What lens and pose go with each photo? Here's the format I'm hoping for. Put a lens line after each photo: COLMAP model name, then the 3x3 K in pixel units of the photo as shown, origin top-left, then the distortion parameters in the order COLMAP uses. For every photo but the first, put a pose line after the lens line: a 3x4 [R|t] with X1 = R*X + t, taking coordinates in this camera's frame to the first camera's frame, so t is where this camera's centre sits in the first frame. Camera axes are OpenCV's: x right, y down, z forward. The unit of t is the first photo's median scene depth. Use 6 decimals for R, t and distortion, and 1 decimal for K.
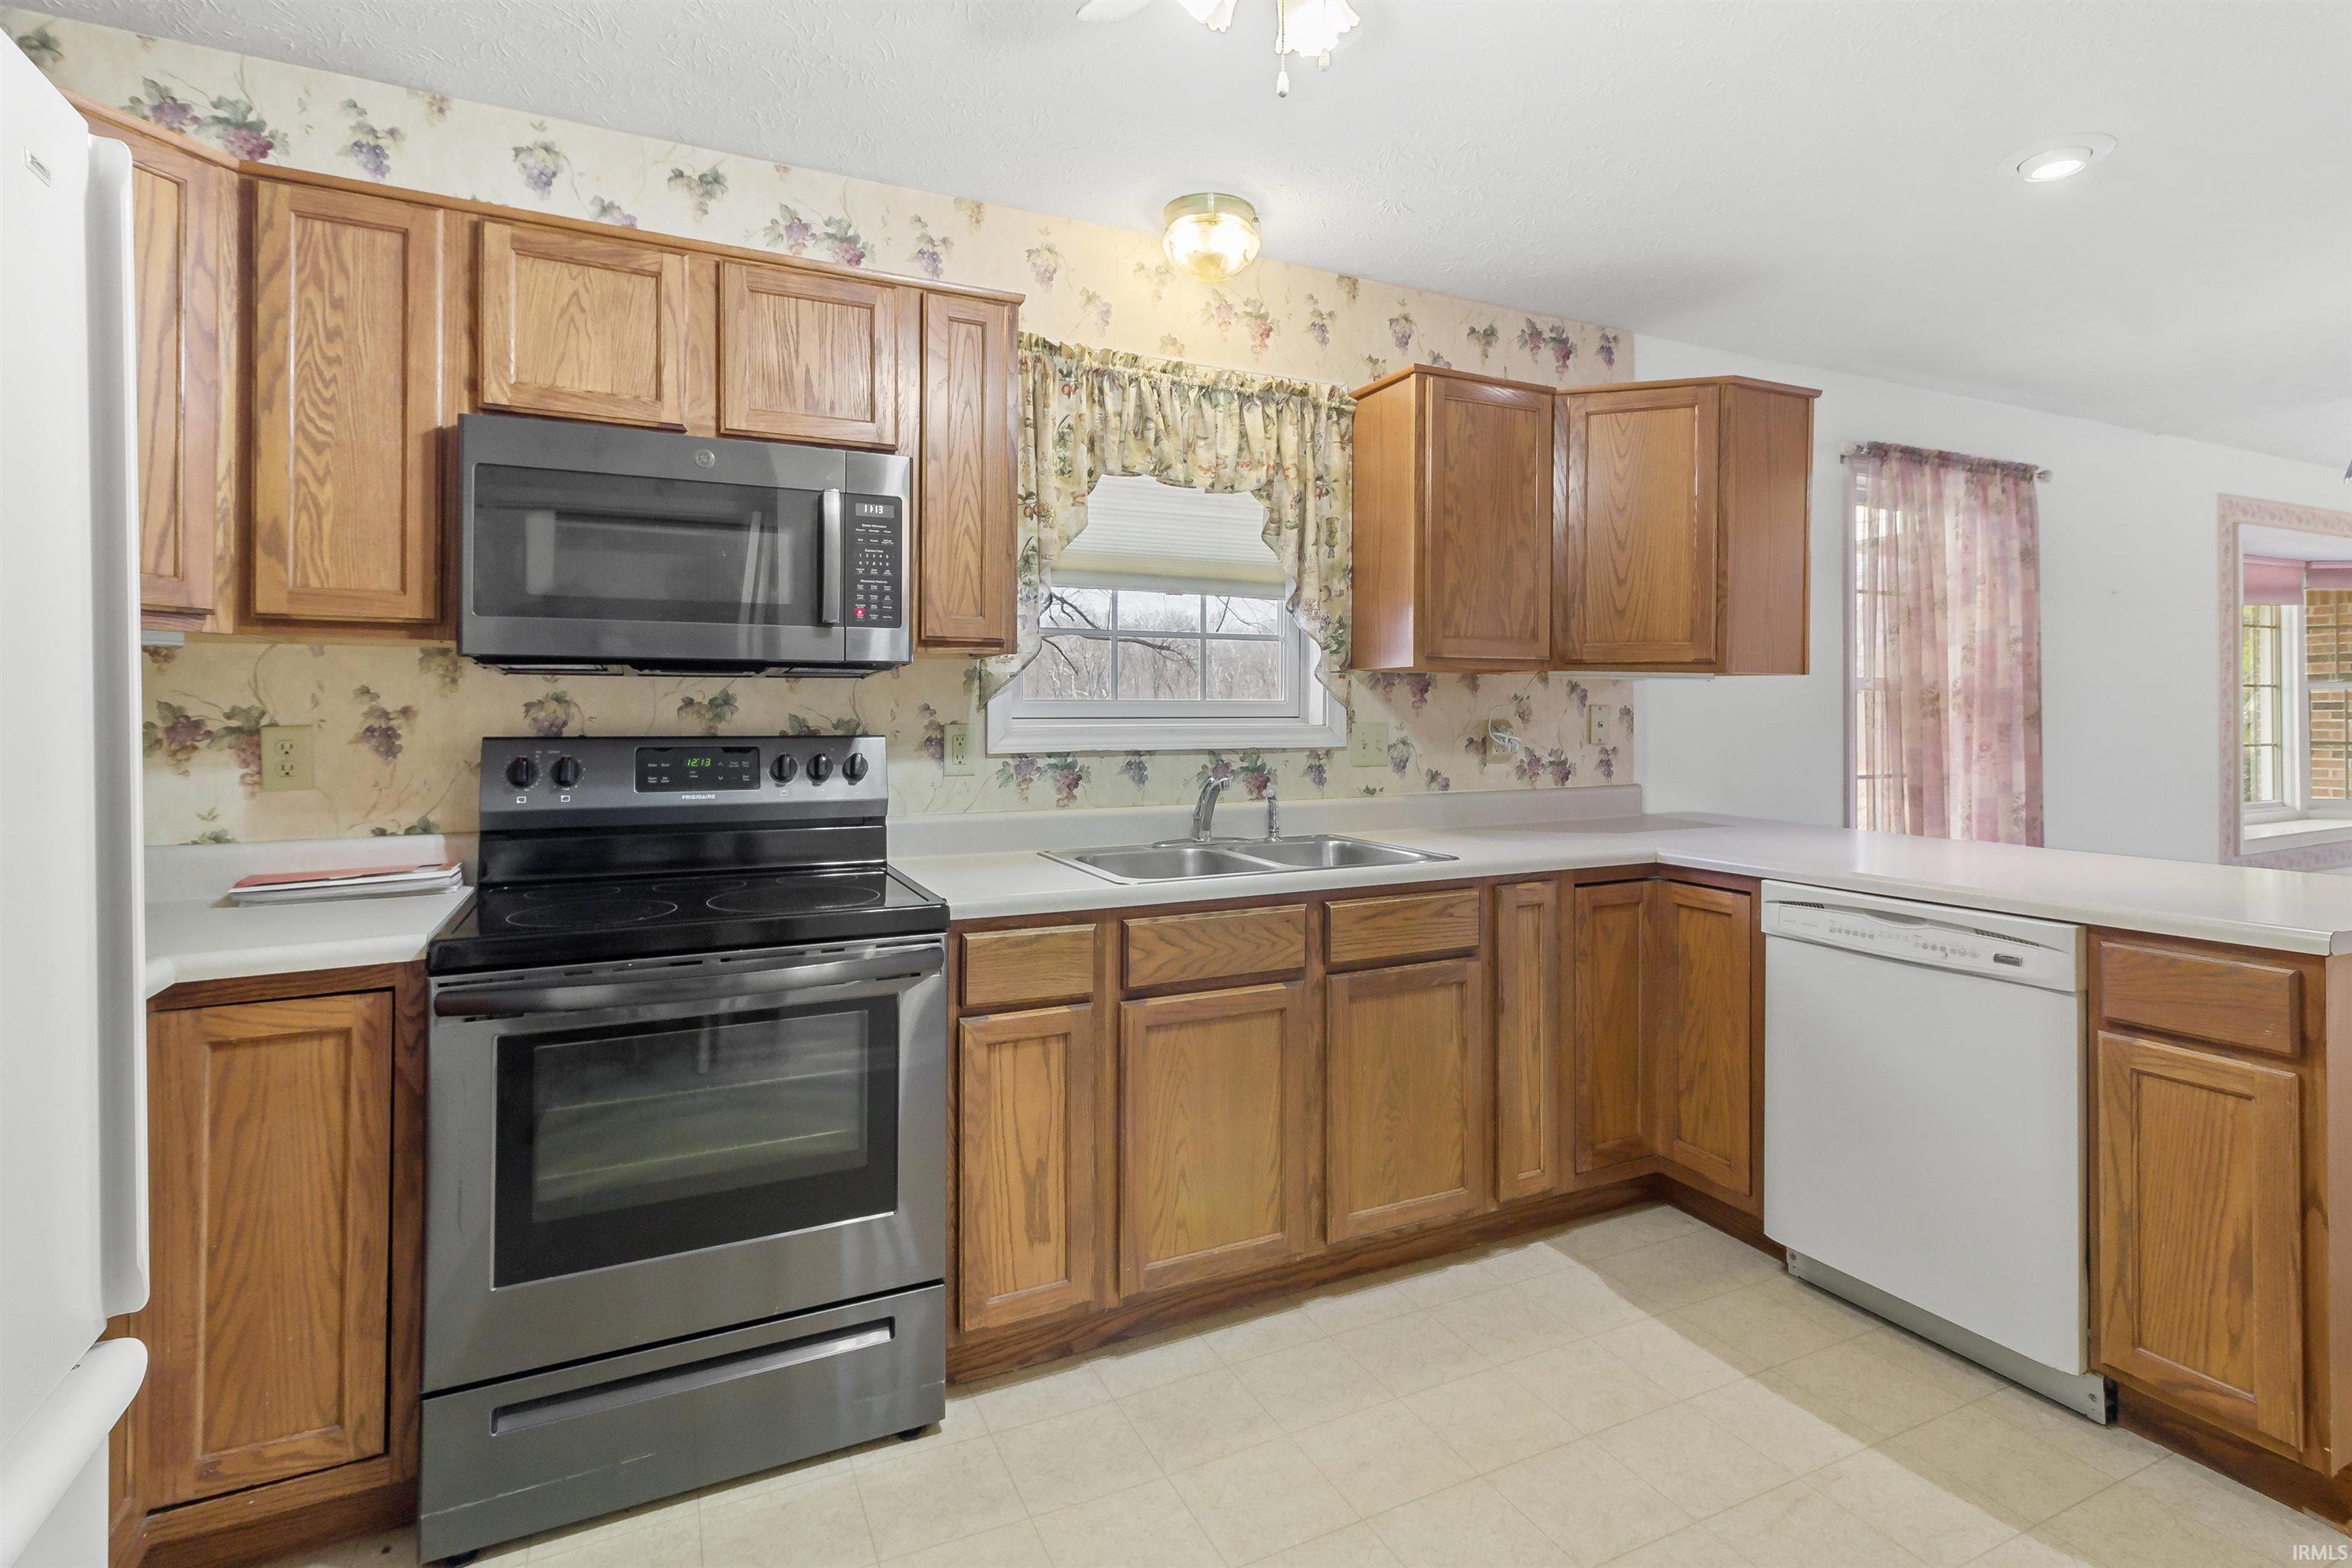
lens RADIAL K [[1131.8, 0, 1211.1], [0, 1131.8, 713.3], [0, 0, 1]] dist [0.002305, 0.001471]
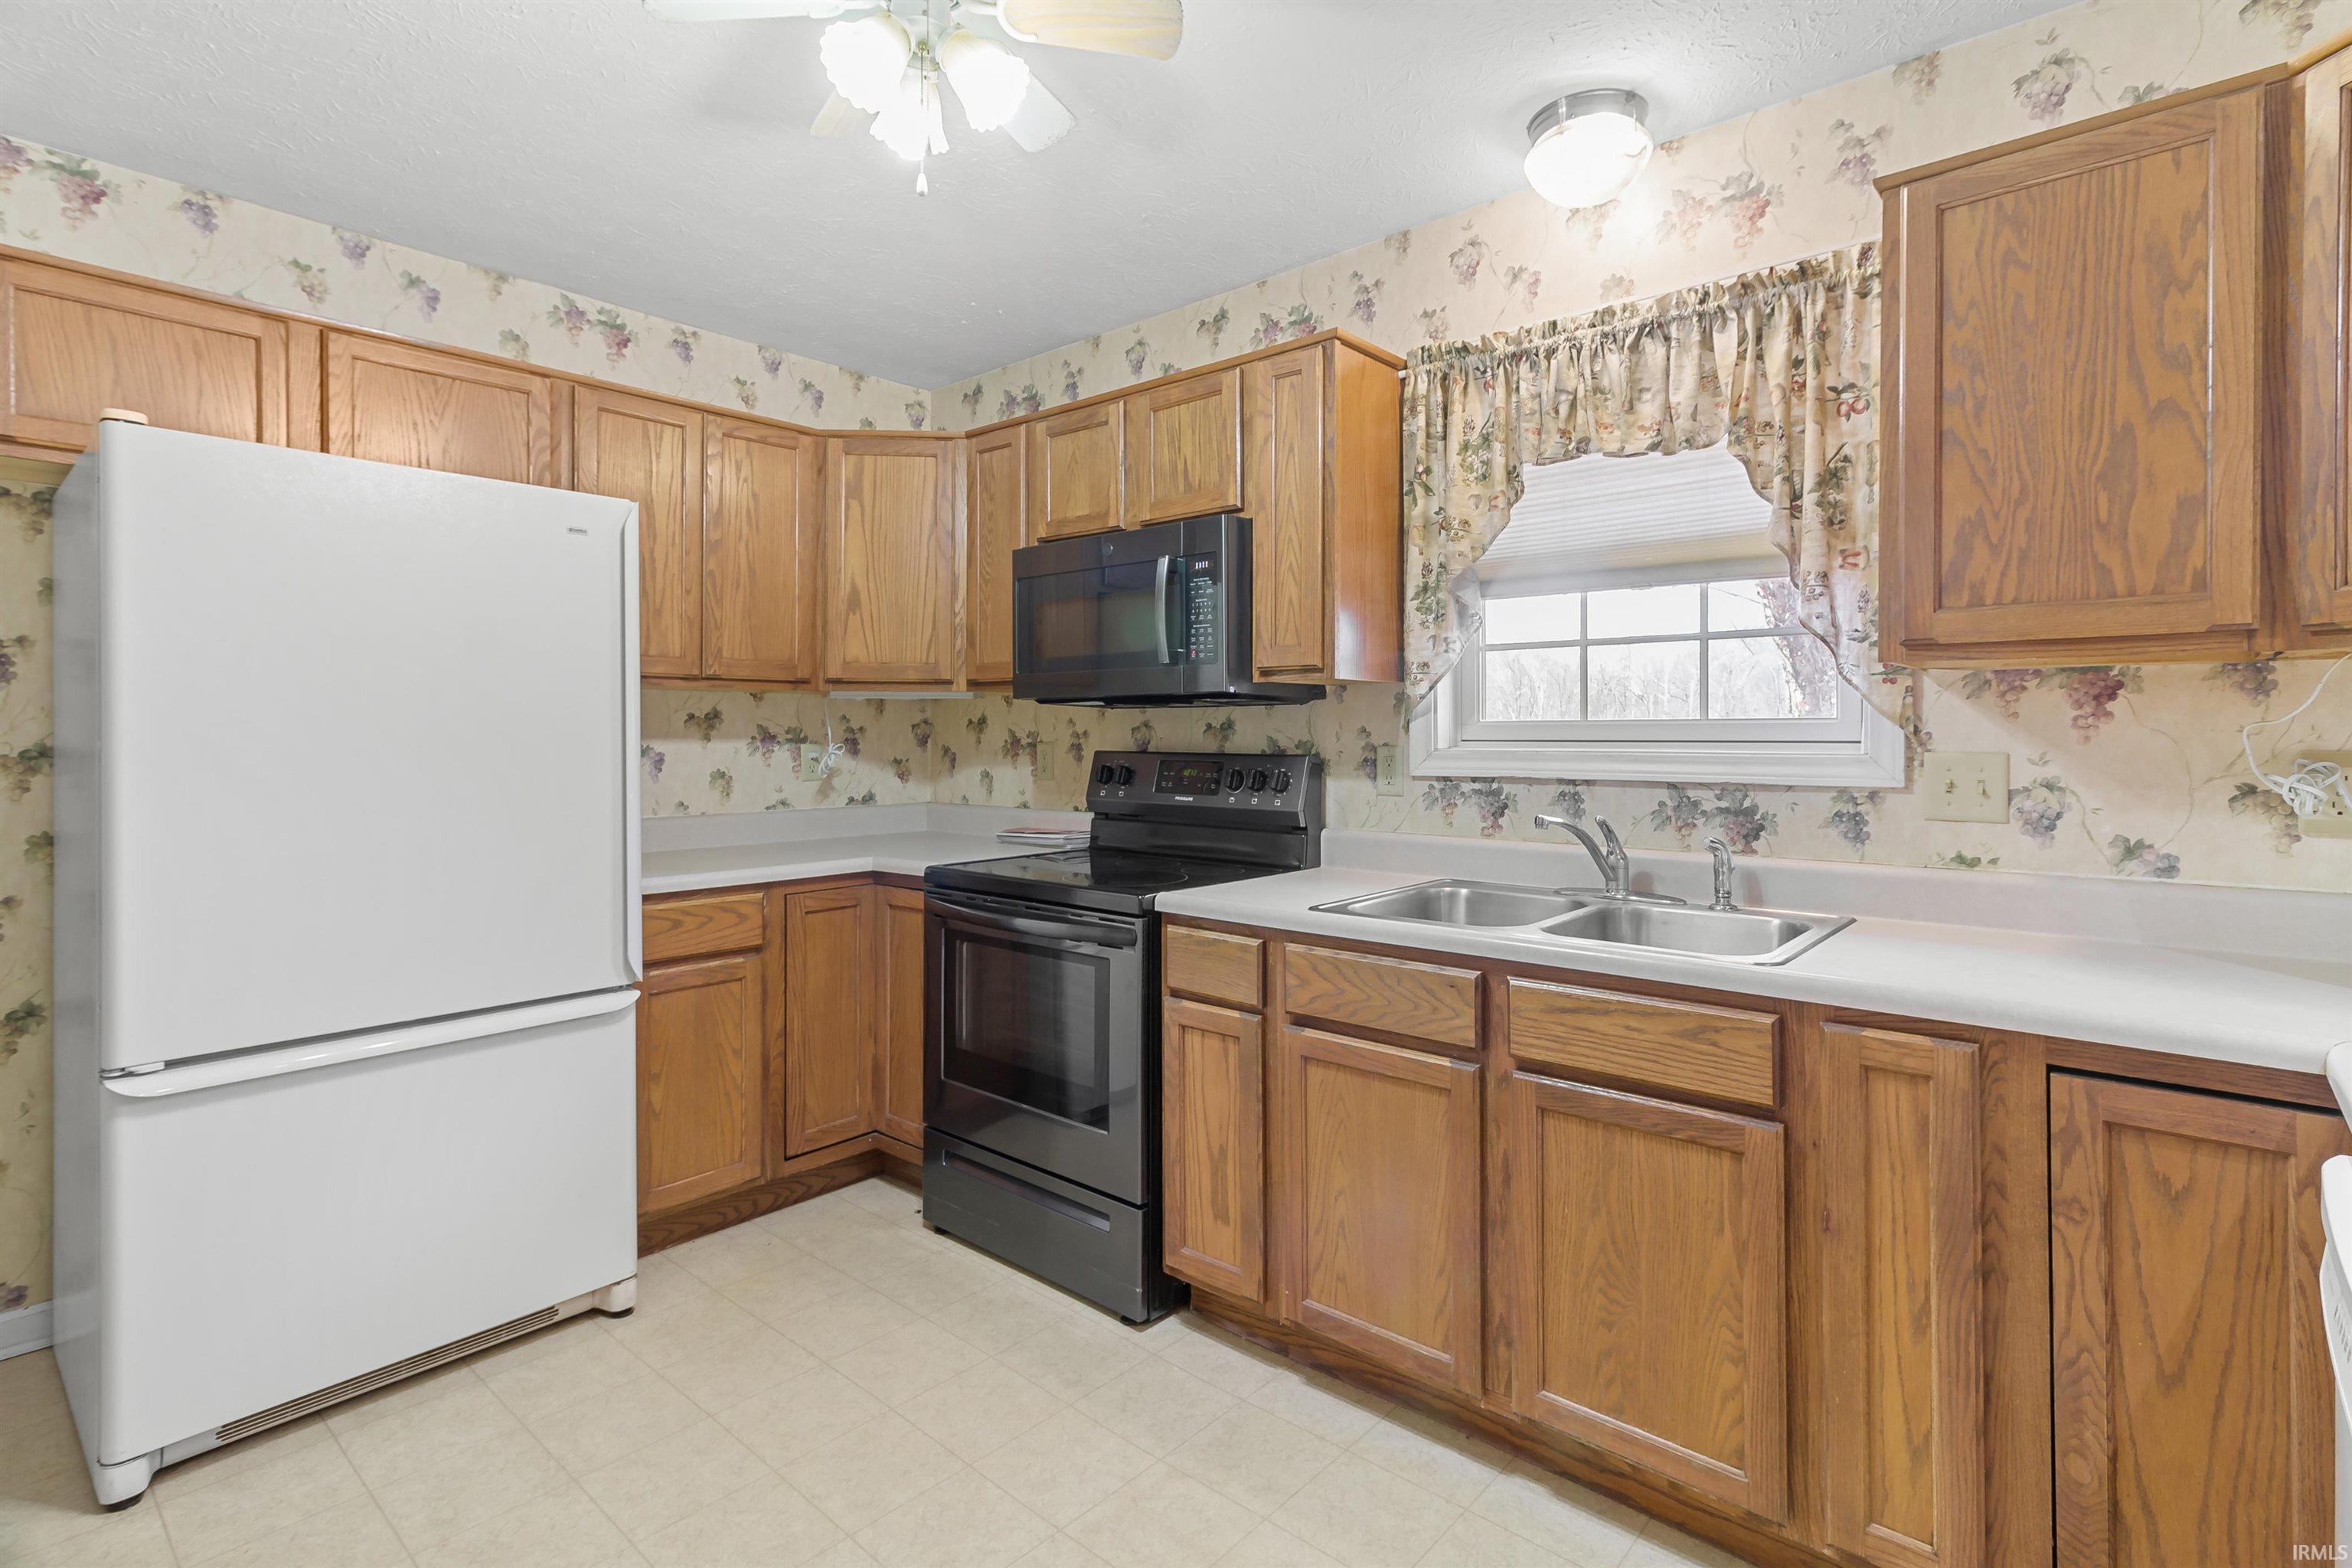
lens RADIAL K [[1131.8, 0, 1186.9], [0, 1131.8, 736.8], [0, 0, 1]] dist [0.002305, 0.001471]
pose [[0.380833, 0.003341, -0.924638, 0.639697], [-0.000013, 0.999993, 0.003608, -0.002419], [0.924644, -0.001362, 0.380831, 0.421856]]
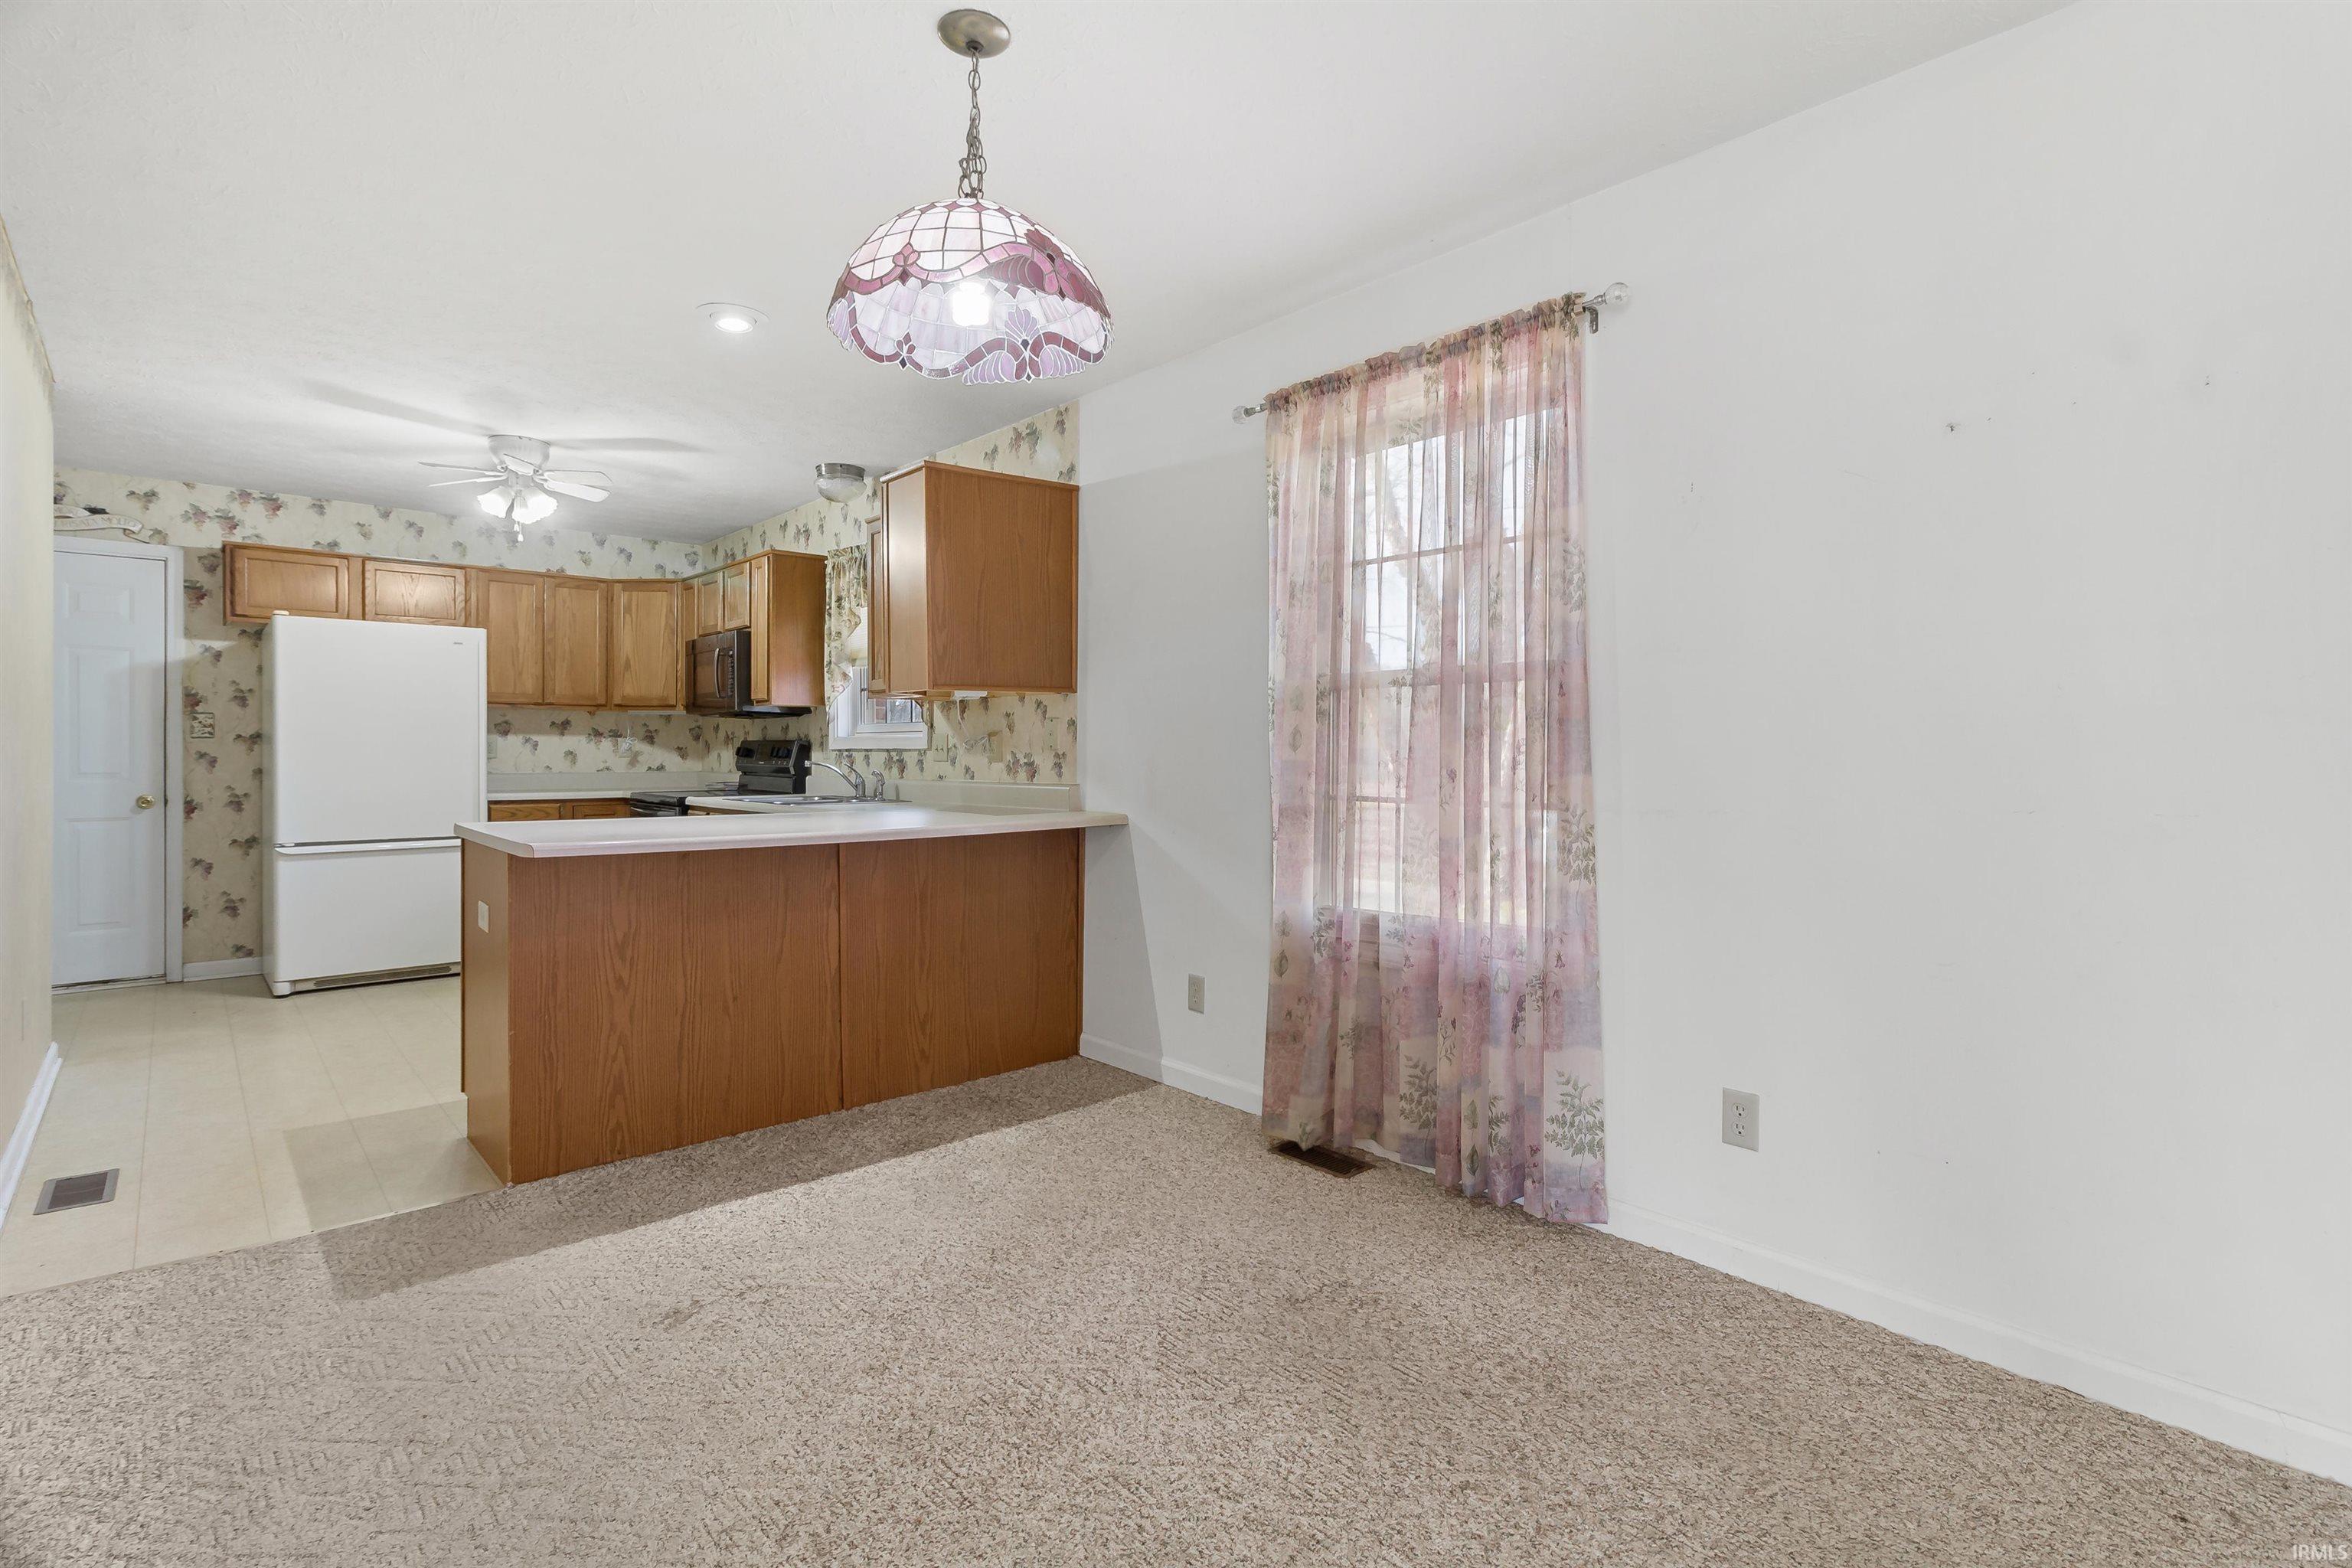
lens RADIAL K [[1131.8, 0, 1184.0], [0, 1131.8, 761.2], [0, 0, 1]] dist [0.002305, 0.001471]
pose [[0.267555, 0.009110, -0.963499, 2.012818], [-0.002667, 0.999958, 0.008714, 0.036916], [0.963539, 0.000238, 0.267569, 1.044624]]
